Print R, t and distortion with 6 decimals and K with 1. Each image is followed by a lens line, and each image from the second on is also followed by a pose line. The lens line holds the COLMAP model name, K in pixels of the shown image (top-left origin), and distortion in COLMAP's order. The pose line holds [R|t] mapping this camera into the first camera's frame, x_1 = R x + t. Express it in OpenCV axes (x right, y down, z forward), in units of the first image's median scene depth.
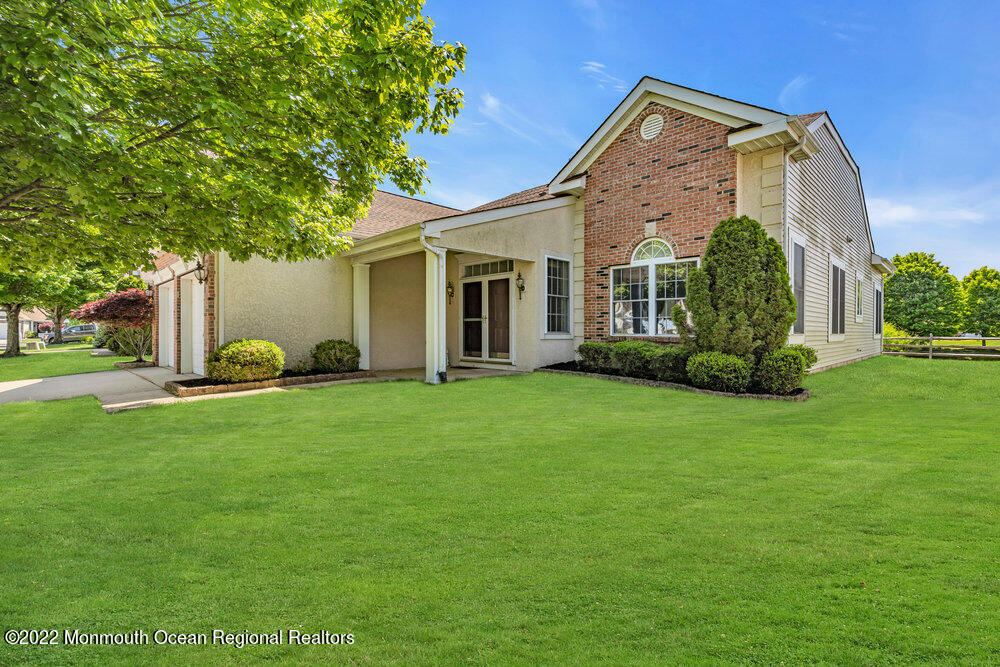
lens RADIAL K [[455.0, 0, 501.9], [0, 455.0, 330.8], [0, 0, 1]] dist [-0.001590, 0.000020]
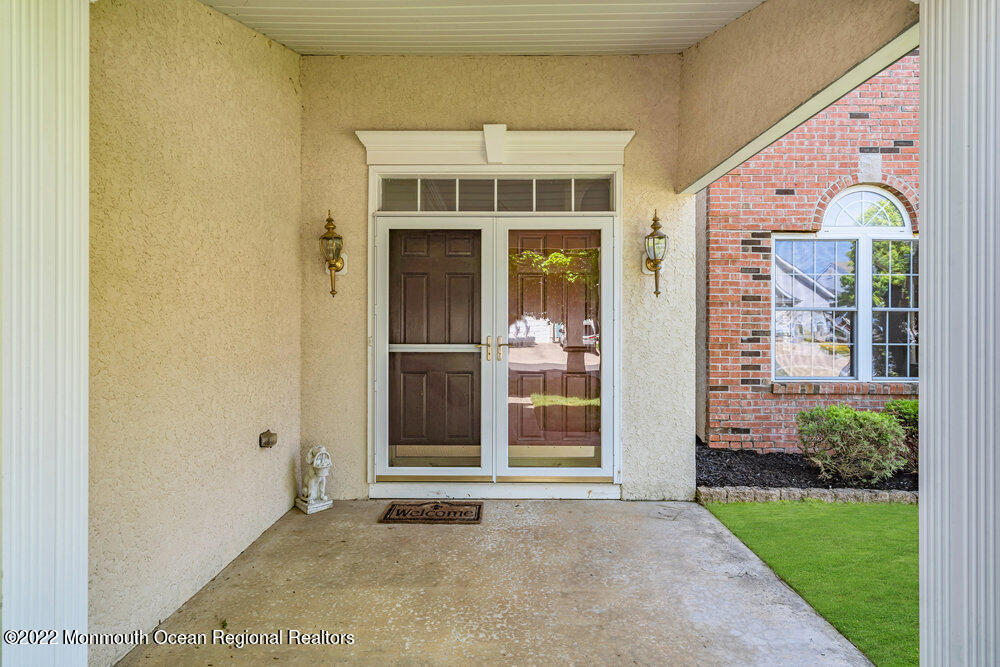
lens RADIAL K [[496.8, 0, 500.5], [0, 496.8, 324.1], [0, 0, 1]] dist [-0.000193, 0.000059]
pose [[0.712086, 0.001187, 0.702091, -0.315246], [-0.001695, 0.999999, 0.000029, -0.047582], [-0.702090, -0.001210, 0.712087, 0.831907]]
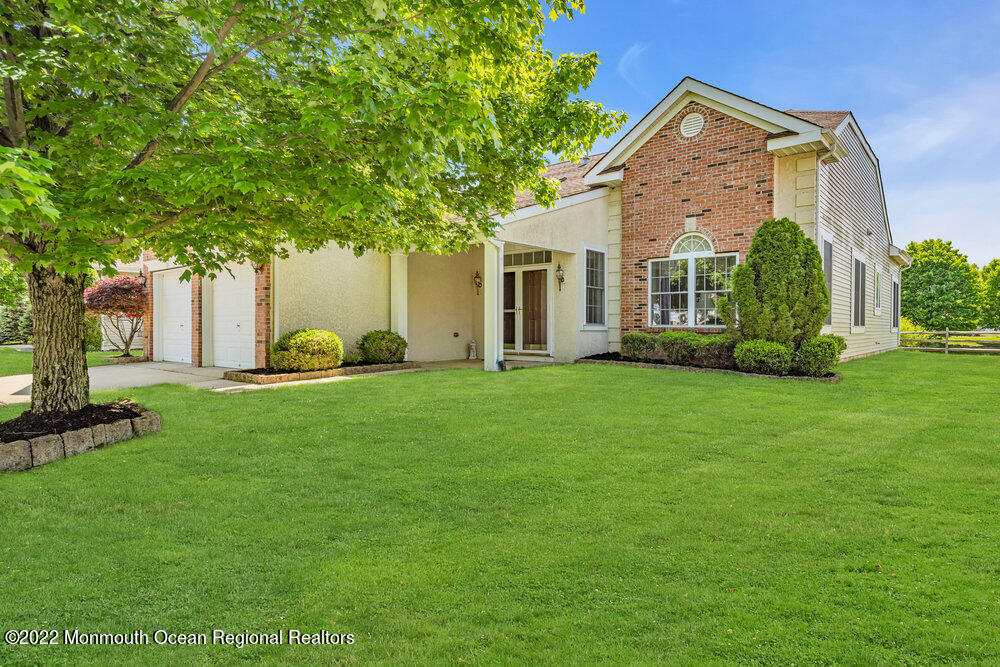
lens RADIAL K [[559.5, 0, 502.2], [0, 559.5, 328.8], [0, 0, 1]] dist [0.015212, -0.012671]
pose [[0.996517, 0.000728, 0.083386, -0.193070], [-0.001094, 0.999990, 0.004342, 0.009870], [-0.083382, -0.004418, 0.996508, -0.223172]]
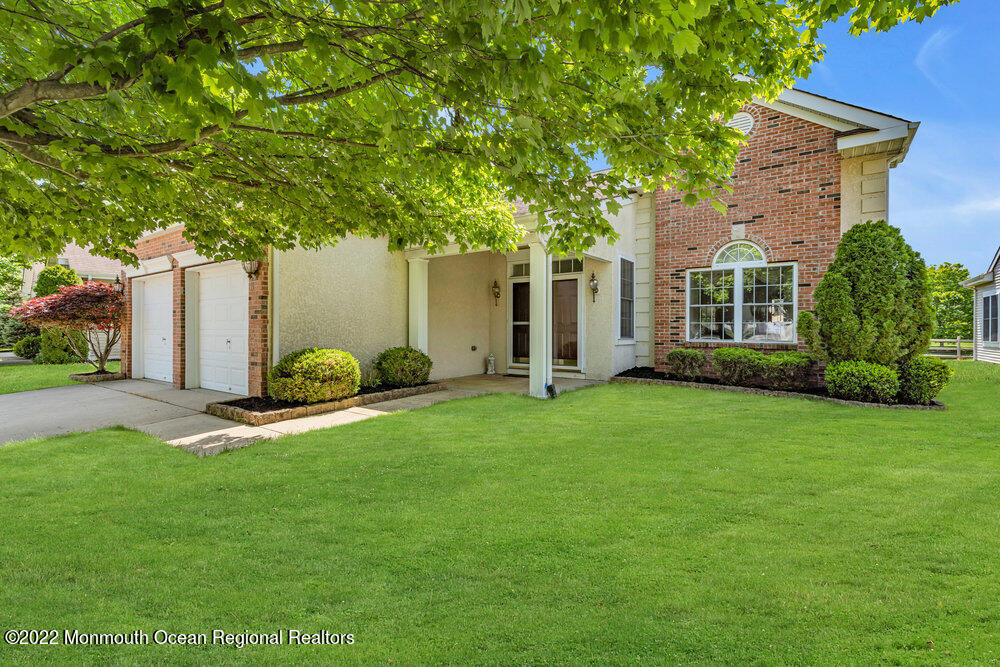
lens RADIAL K [[455.0, 0, 501.9], [0, 455.0, 330.8], [0, 0, 1]] dist [-0.001590, 0.000020]
pose [[0.986438, 0.002156, 0.164119, -0.301442], [-0.002545, 0.999994, 0.002158, -0.012547], [-0.164113, -0.002547, 0.986438, 0.121361]]
